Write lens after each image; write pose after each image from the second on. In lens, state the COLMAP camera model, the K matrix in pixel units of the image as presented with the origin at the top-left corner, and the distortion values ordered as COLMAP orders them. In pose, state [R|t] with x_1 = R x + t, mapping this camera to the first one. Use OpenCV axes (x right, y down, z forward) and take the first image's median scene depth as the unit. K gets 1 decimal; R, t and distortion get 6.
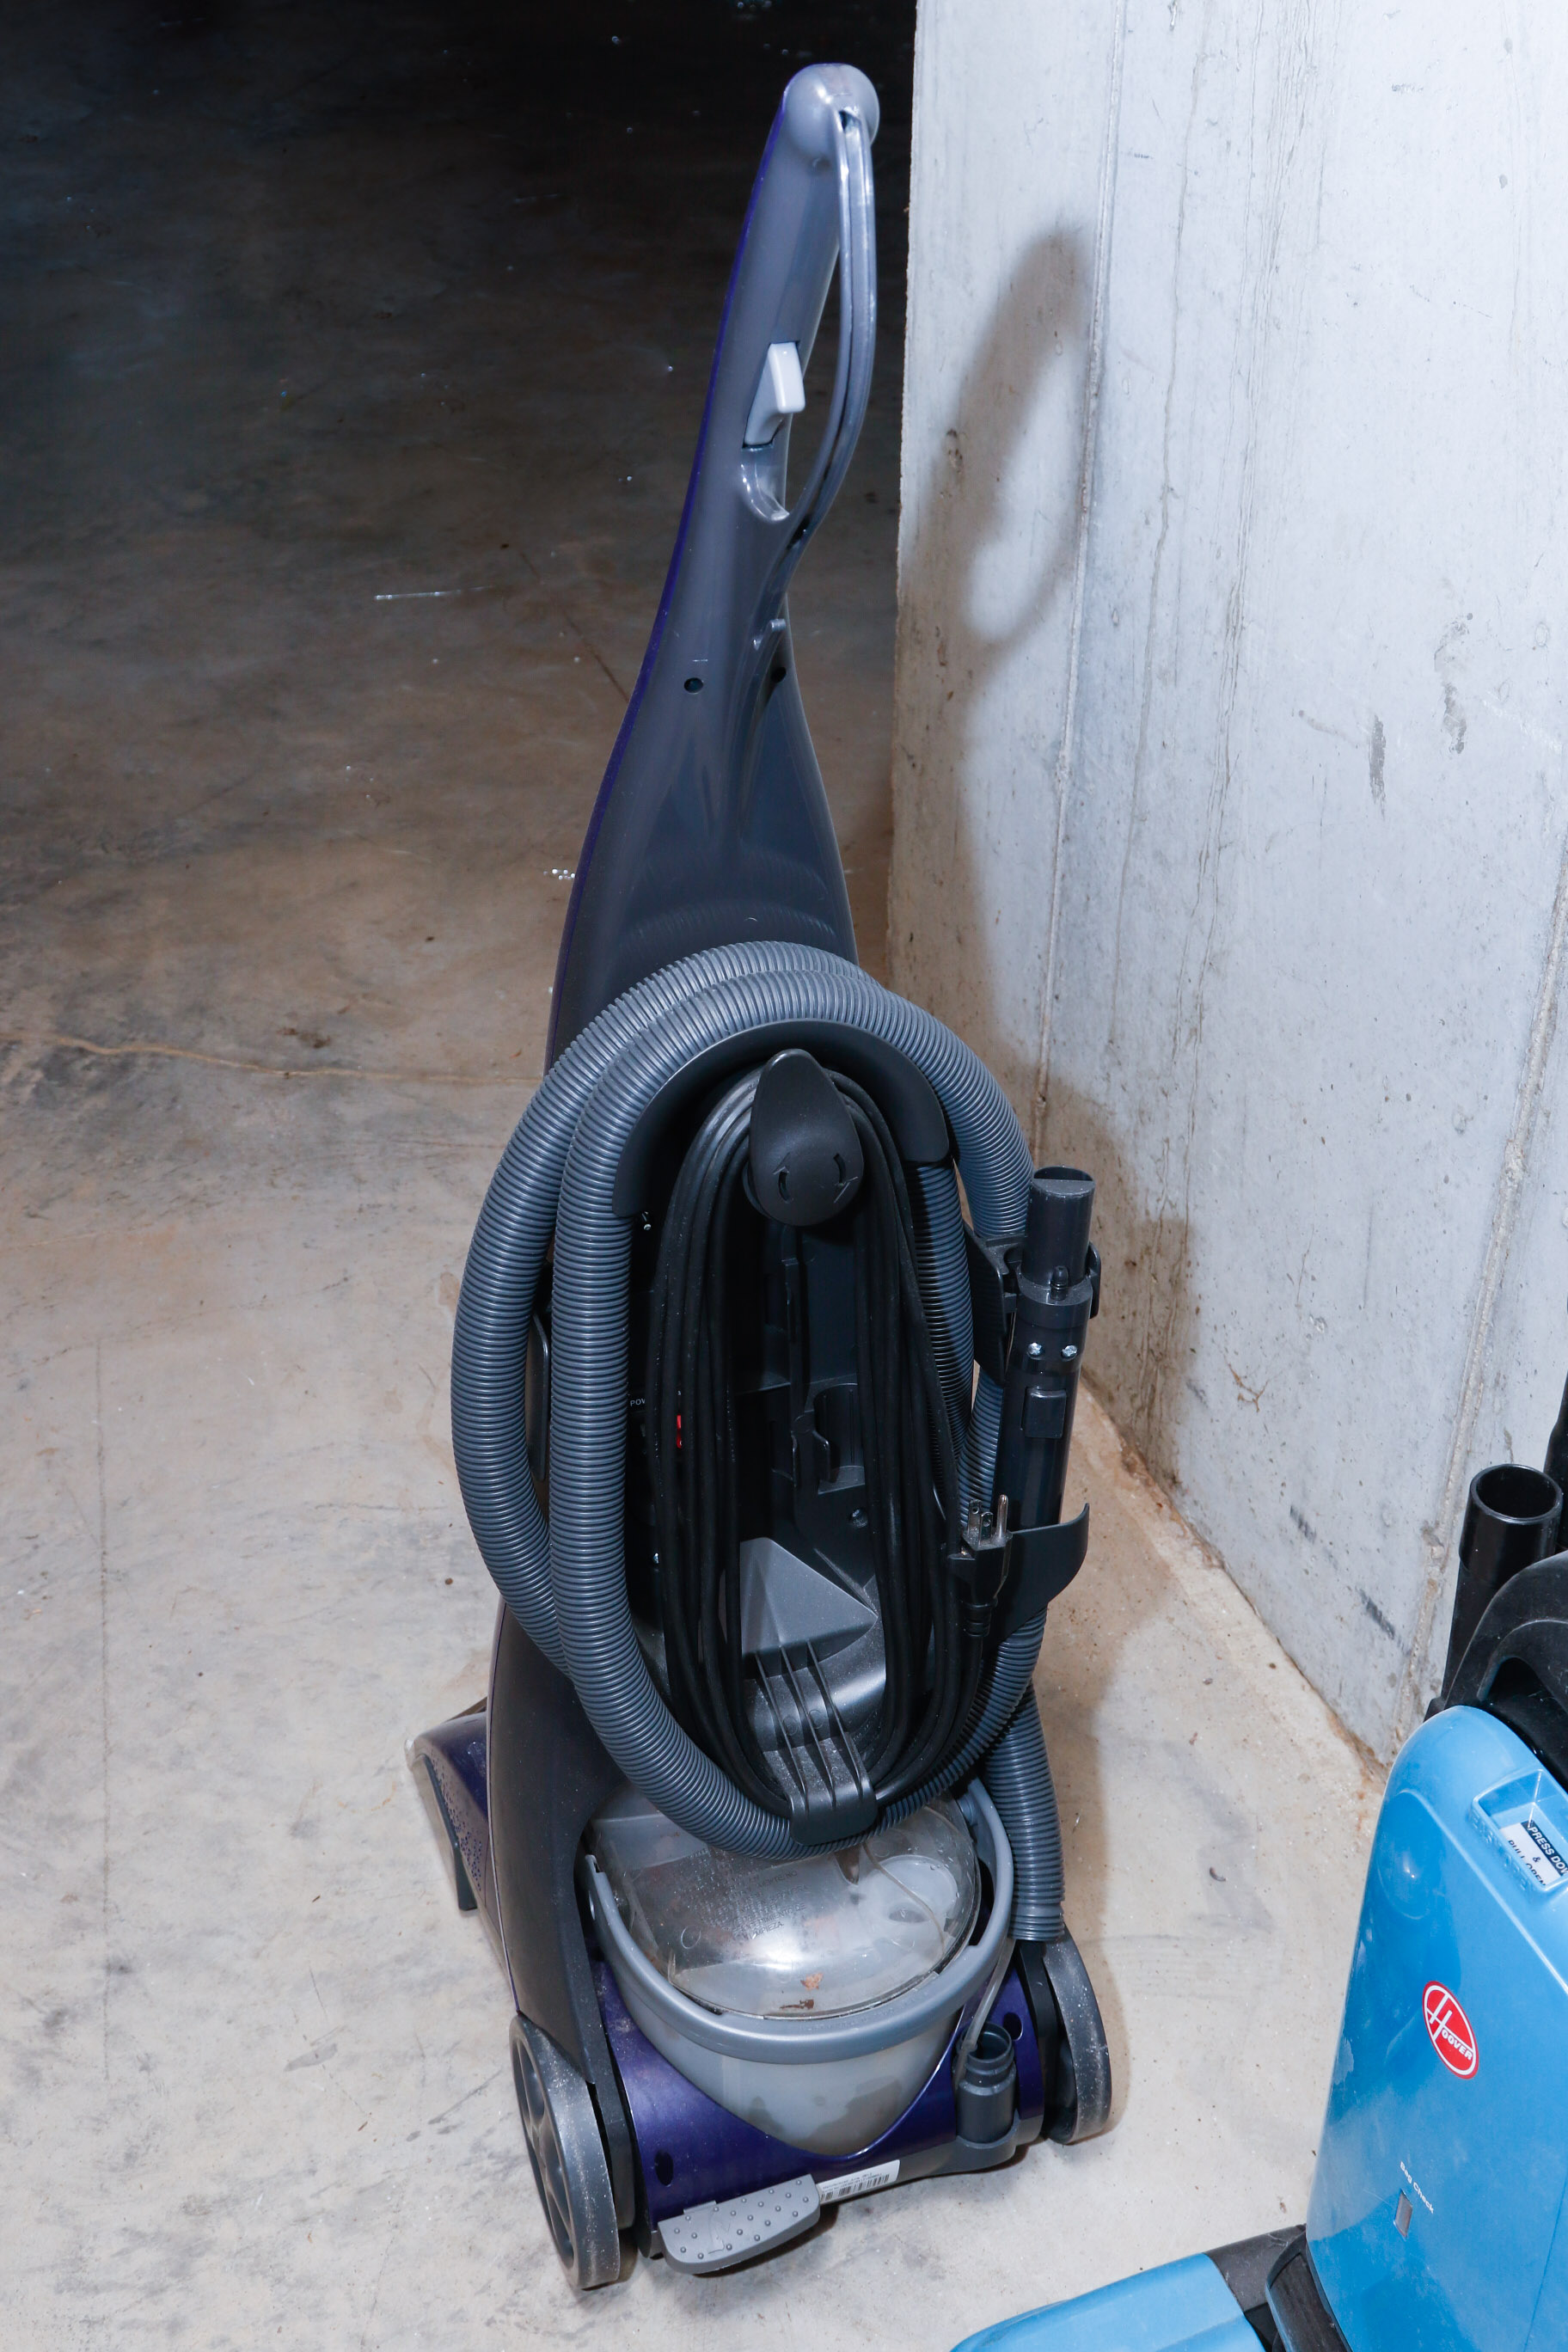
lens RADIAL K [[2547.3, 0, 776.6], [0, 2547.3, 1182.4], [0, 0, 1]] dist [-0.109544, 0.000000]
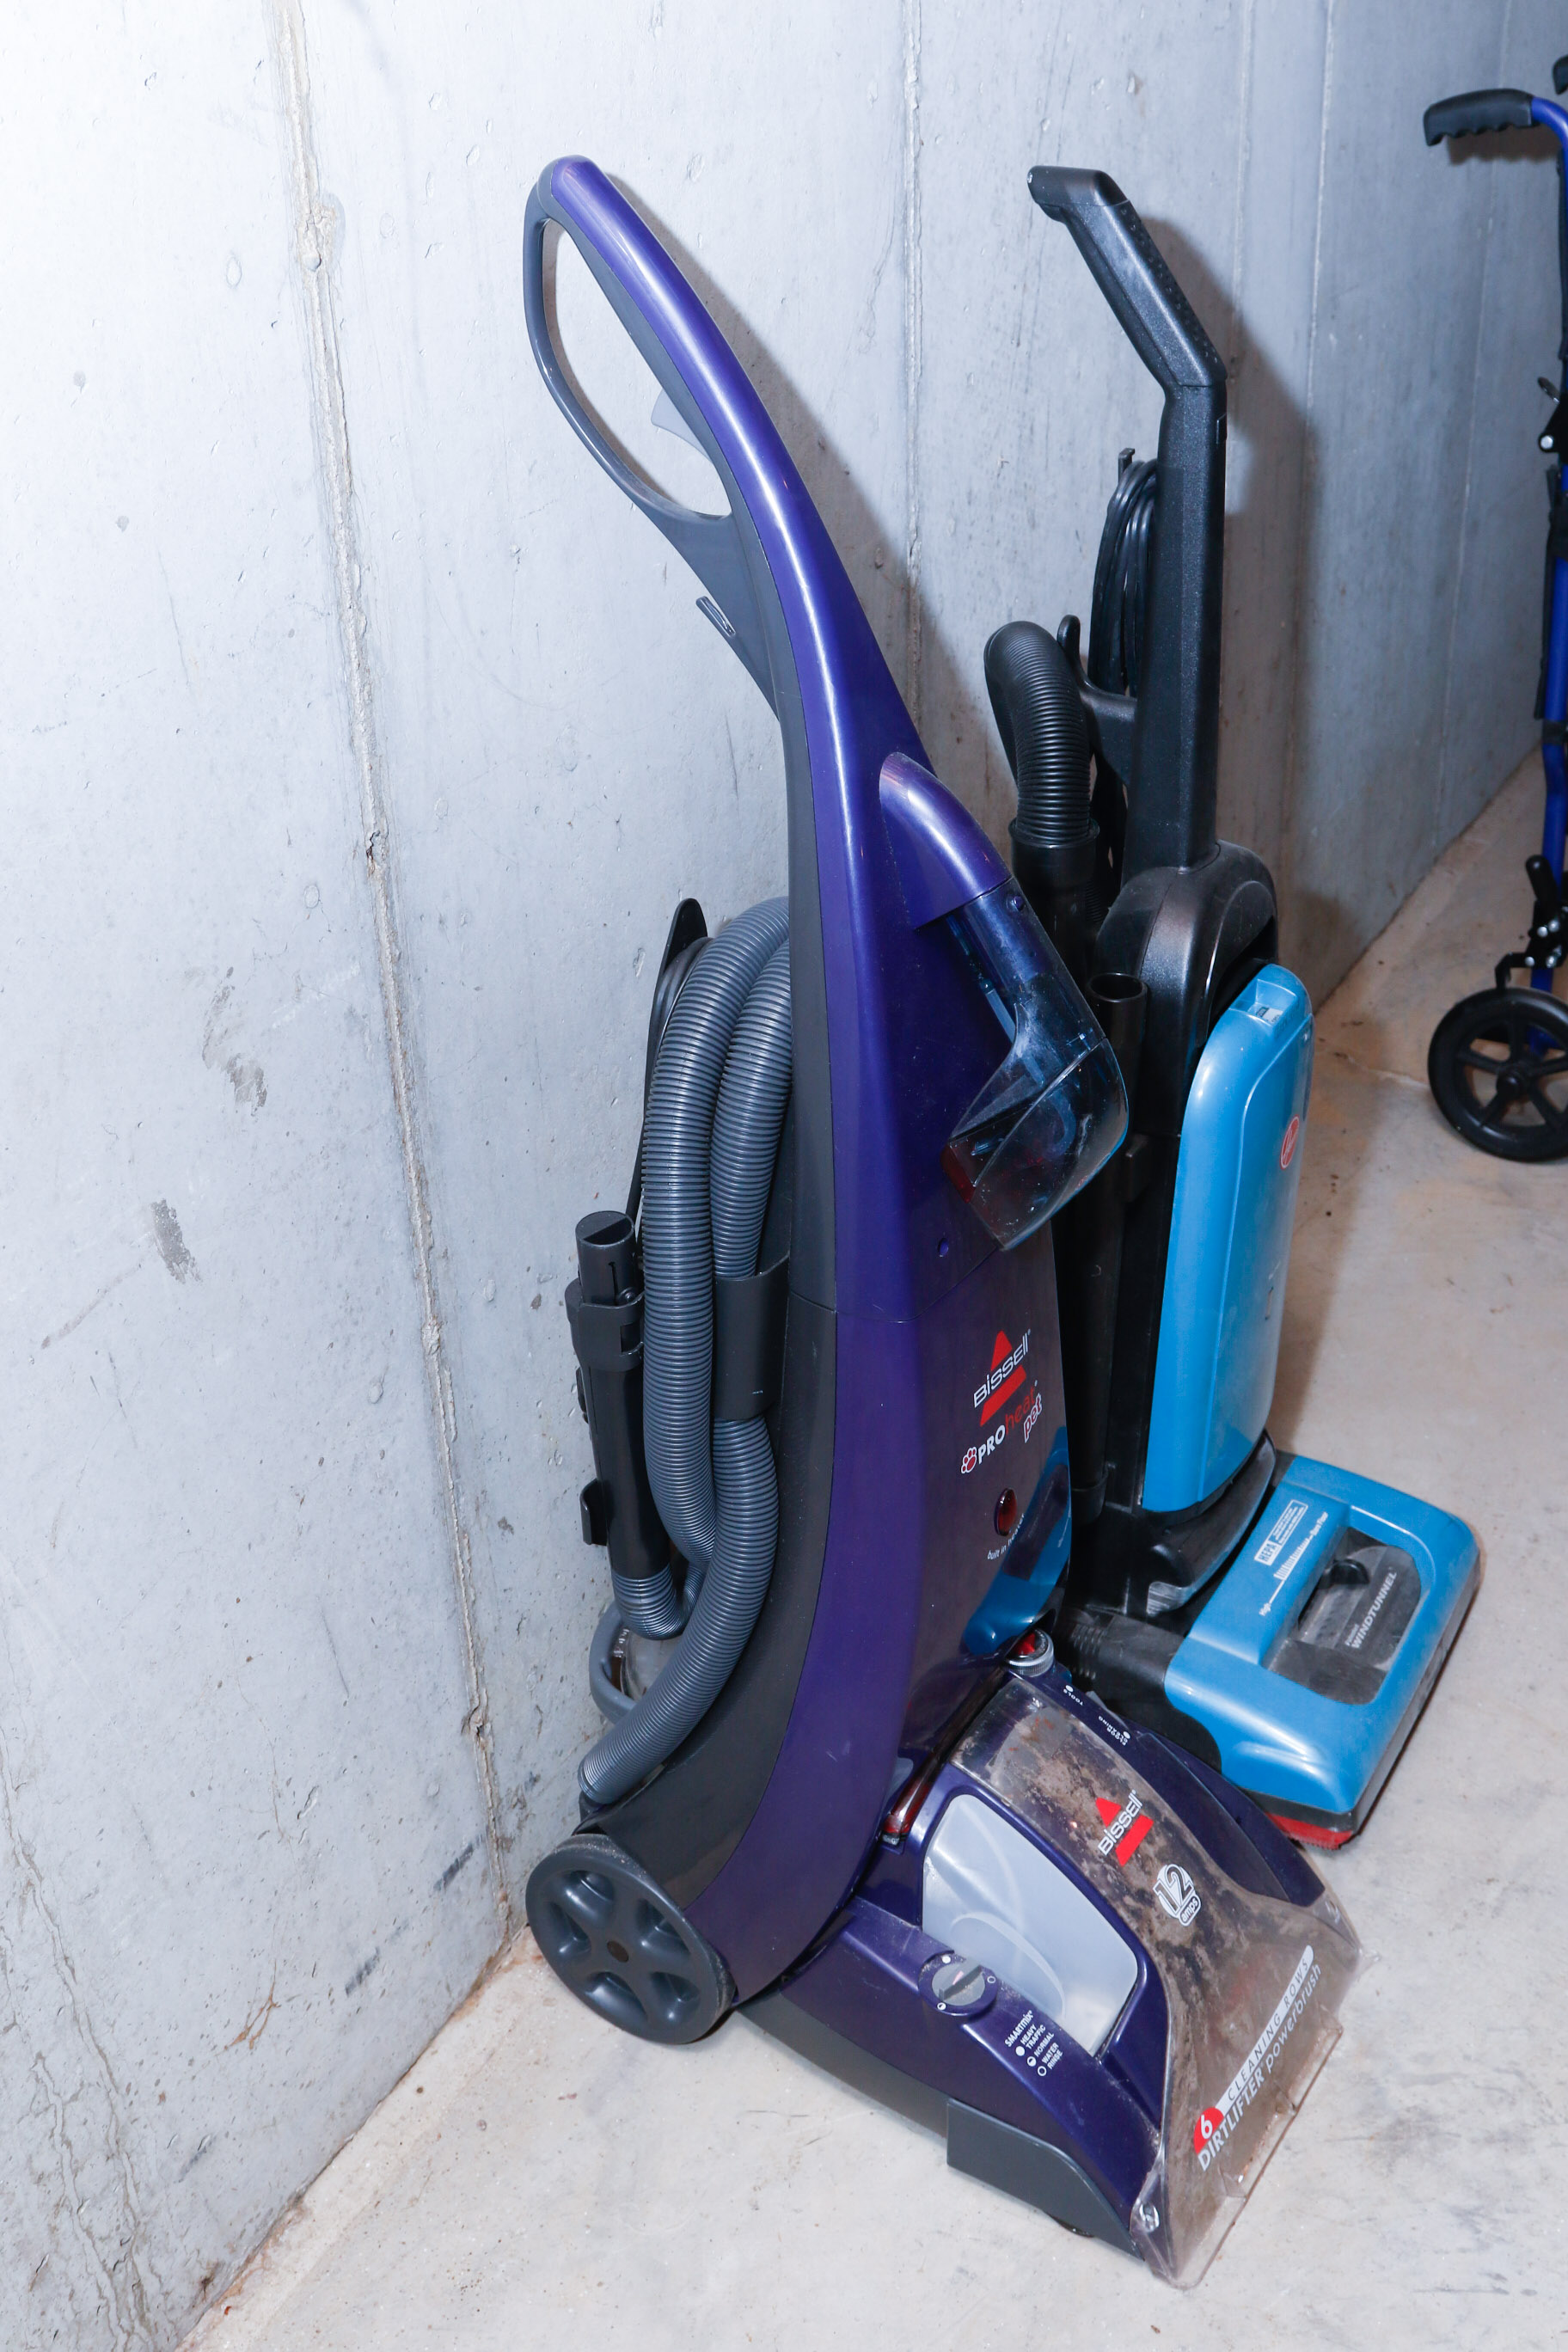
lens RADIAL K [[2547.3, 0, 788.2], [0, 2547.3, 1187.5], [0, 0, 1]] dist [-0.109544, 0.000000]
pose [[-0.660196, -0.372022, 0.652489, -0.406868], [0.425197, 0.530998, 0.732973, -0.666930], [-0.619152, 0.761342, -0.192379, 0.982760]]
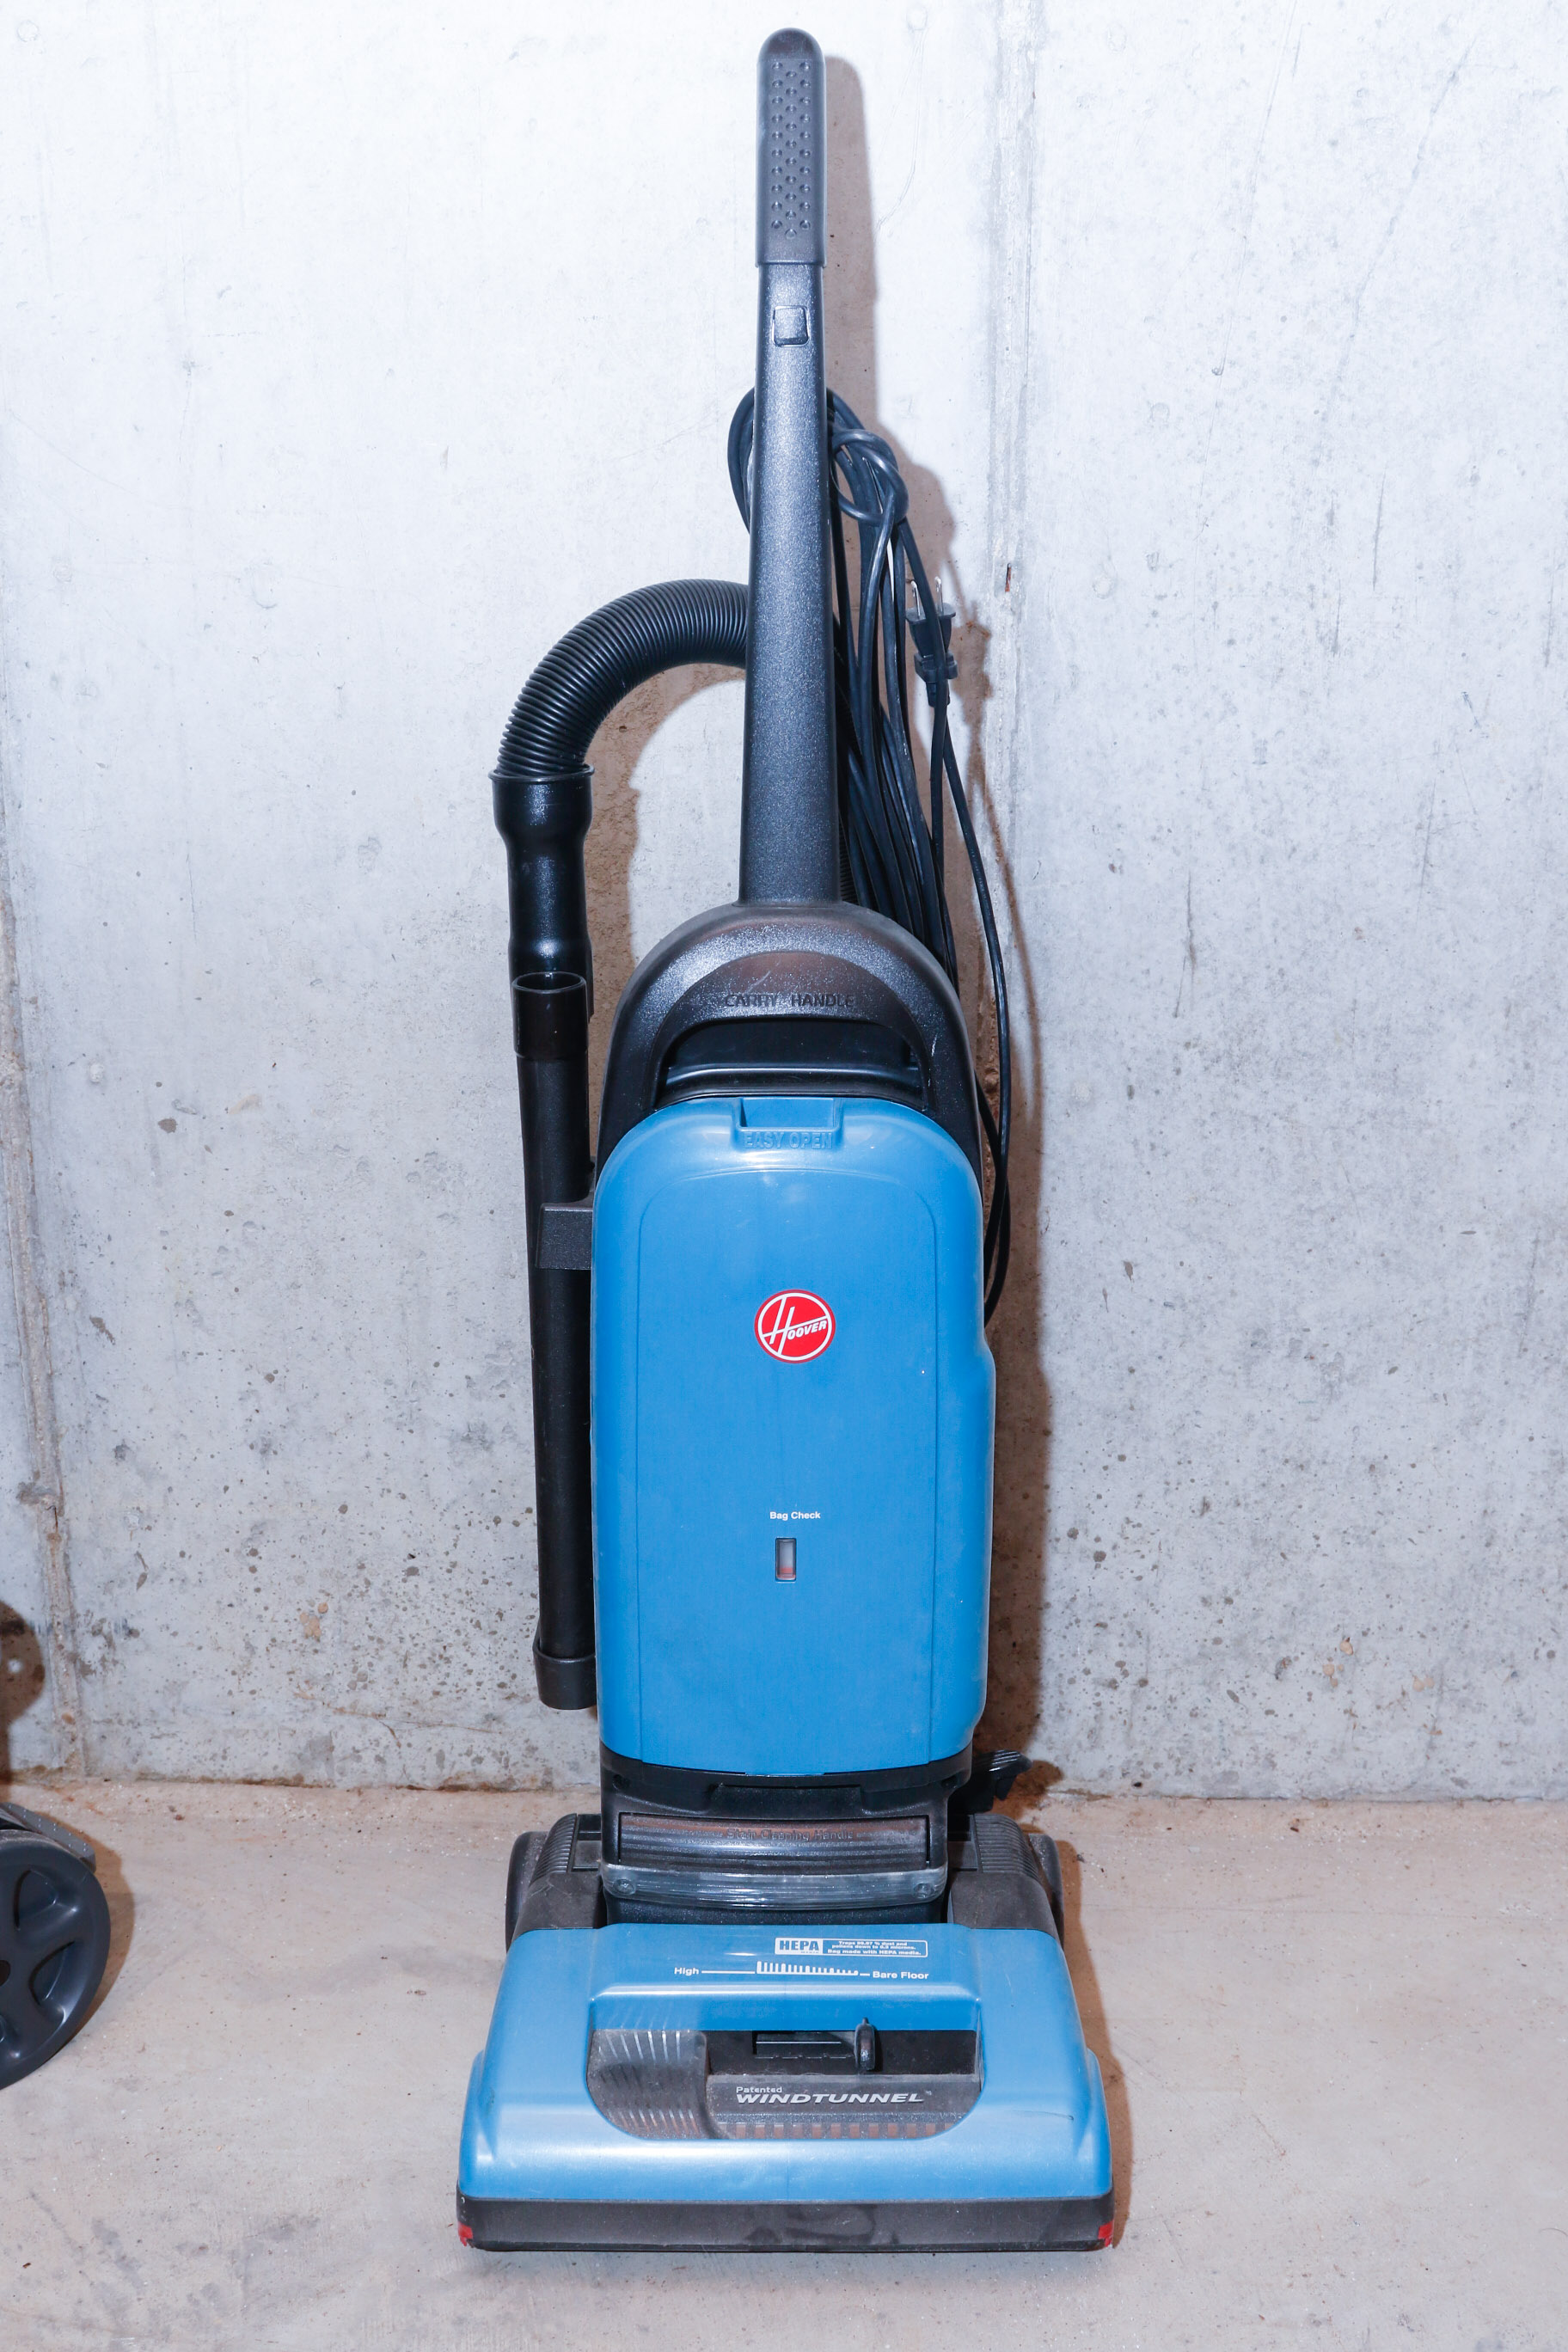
lens RADIAL K [[2547.3, 0, 789.2], [0, 2547.3, 1178.3], [0, 0, 1]] dist [-0.109544, 0.000000]
pose [[0.344505, -0.284745, 0.894559, -0.532088], [0.506337, 0.858769, 0.078356, 0.108982], [-0.790531, 0.425954, 0.440027, 0.256008]]
